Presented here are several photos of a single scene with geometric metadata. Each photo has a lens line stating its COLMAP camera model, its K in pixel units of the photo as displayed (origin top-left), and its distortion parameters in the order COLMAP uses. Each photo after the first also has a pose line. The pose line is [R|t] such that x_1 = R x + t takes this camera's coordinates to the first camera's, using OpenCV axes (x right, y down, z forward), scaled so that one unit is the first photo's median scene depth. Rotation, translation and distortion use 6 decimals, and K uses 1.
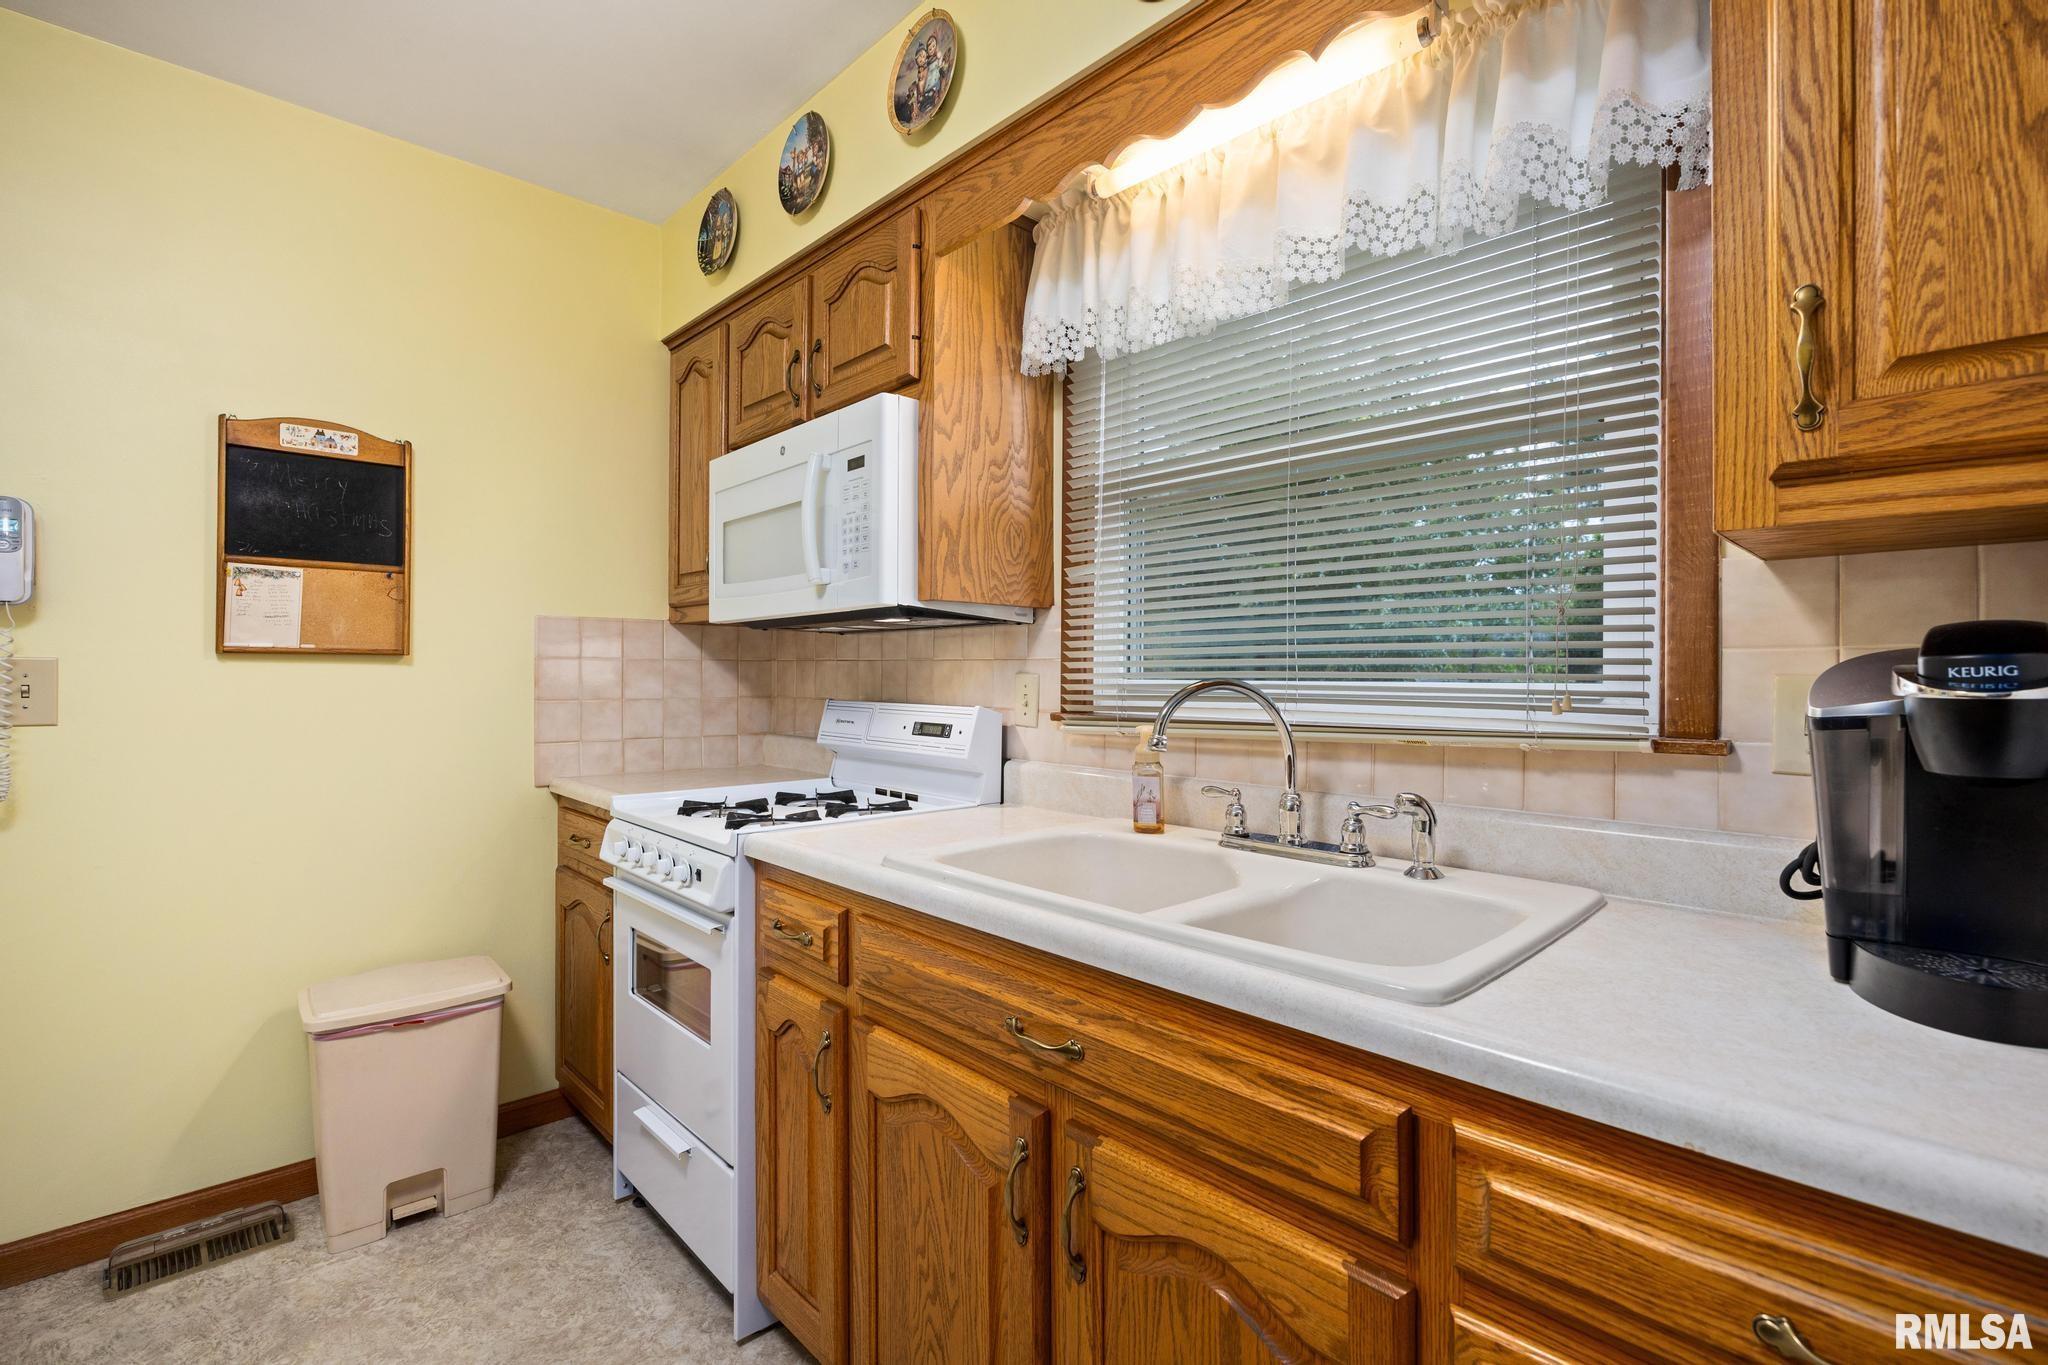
lens RADIAL K [[921.7, 0, 1028.1], [0, 921.7, 675.5], [0, 0, 1]] dist [-0.020801, 0.001338]
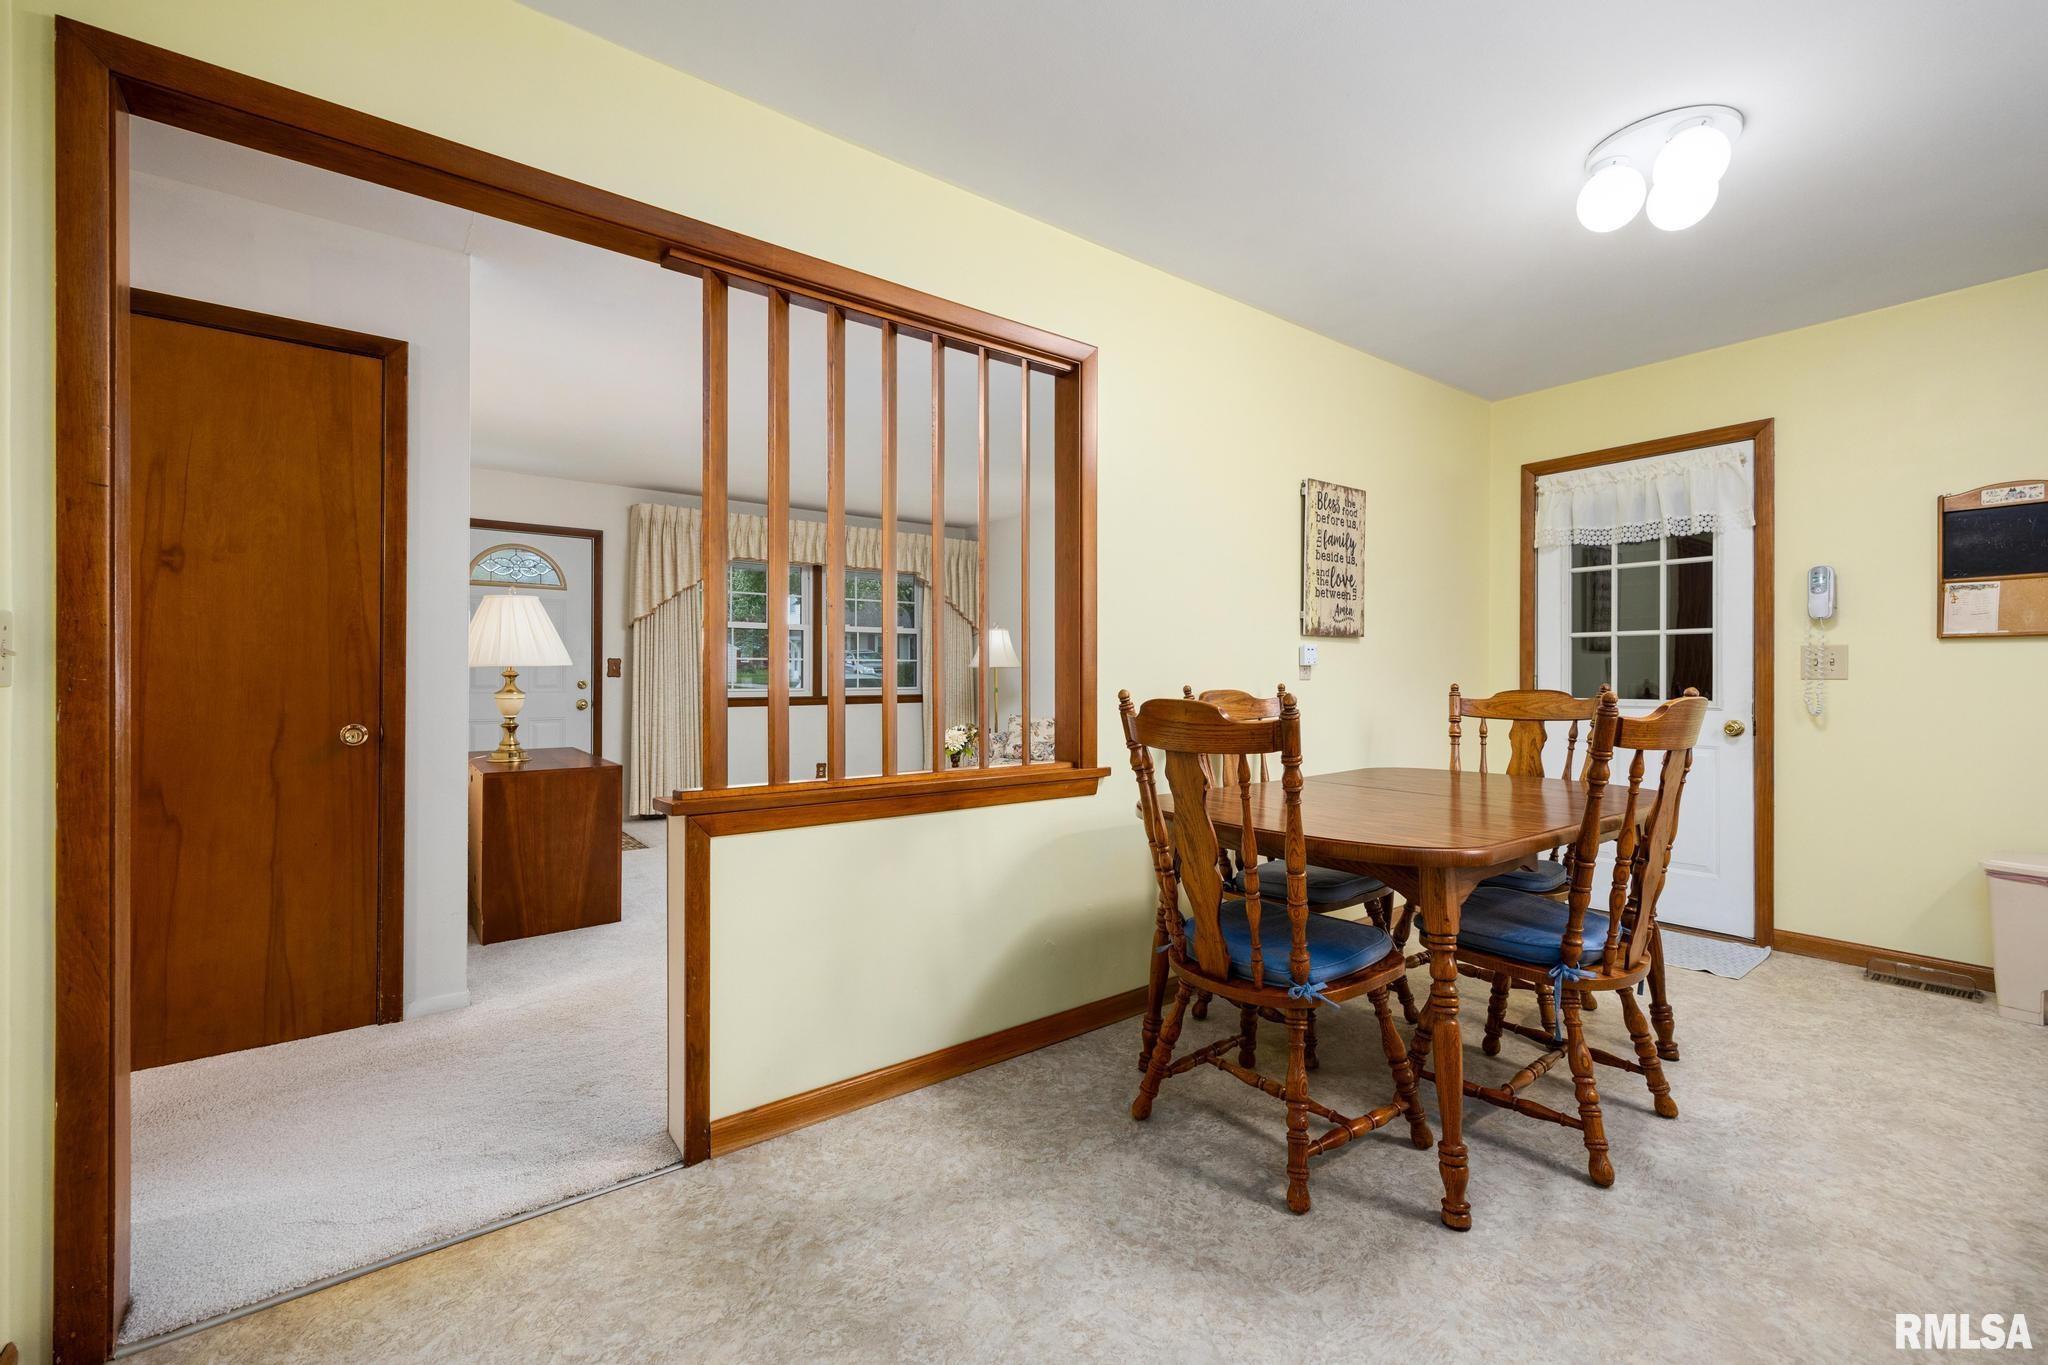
lens RADIAL K [[820.4, 0, 1045.7], [0, 820.4, 679.9], [0, 0, 1]] dist [-0.005536, -0.001036]
pose [[-0.104770, 0.000662, -0.994496, 0.797572], [0.000903, 0.999999, 0.000571, 0.050974], [0.994496, -0.000838, -0.104770, -0.498449]]
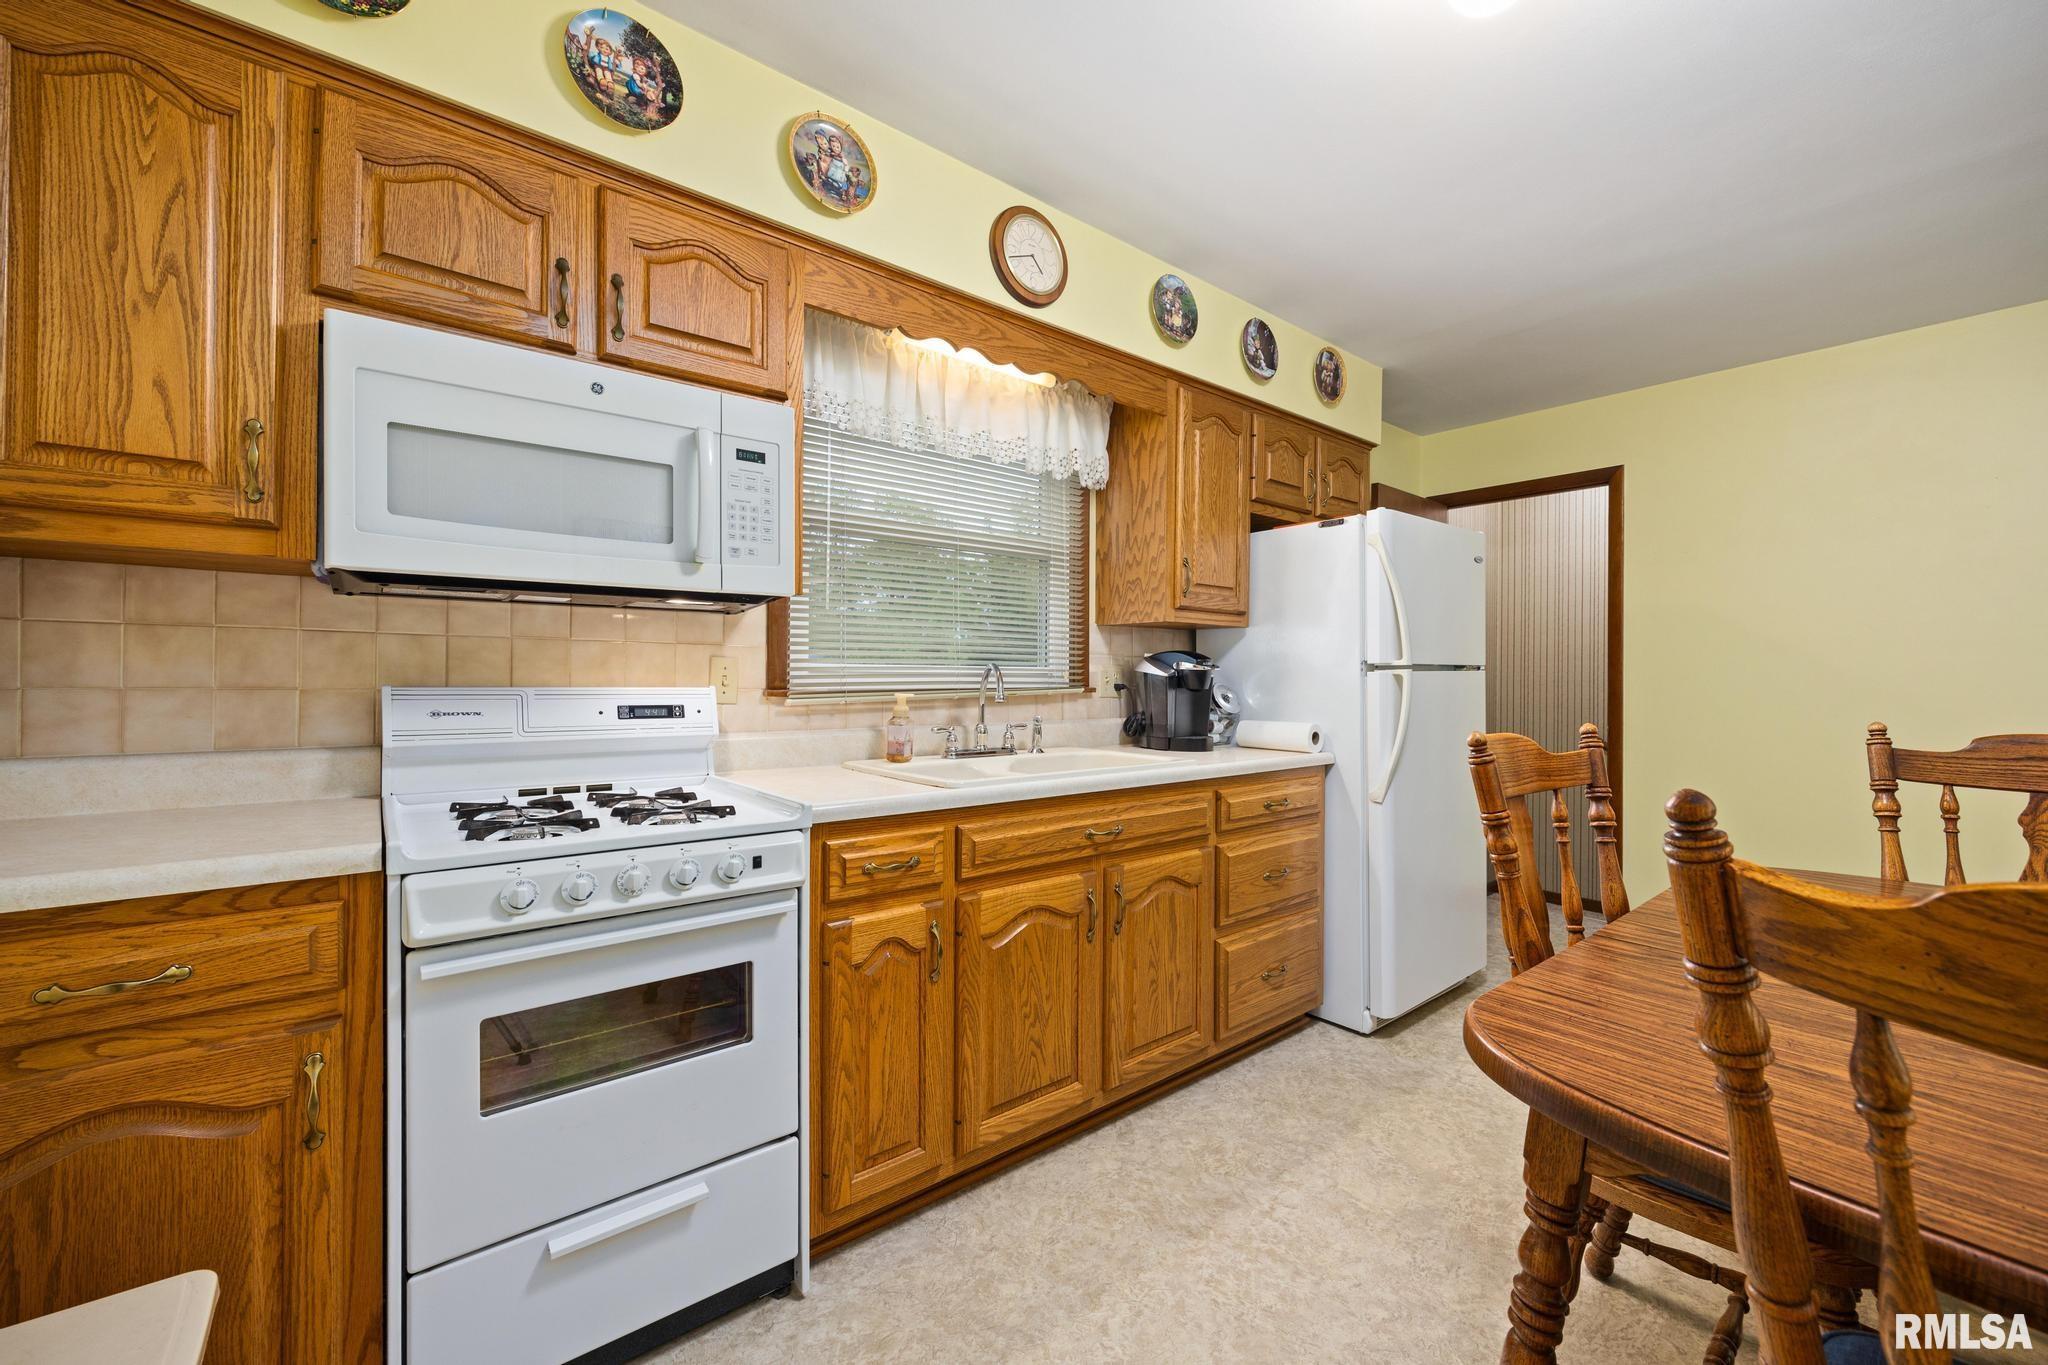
lens RADIAL K [[820.4, 0, 1025.9], [0, 820.4, 683.3], [0, 0, 1]] dist [-0.005536, -0.001036]
pose [[0.074062, -0.010164, 0.997202, -1.049876], [-0.004768, 0.999933, 0.010546, 0.018292], [-0.997242, -0.005535, 0.074008, 0.581987]]
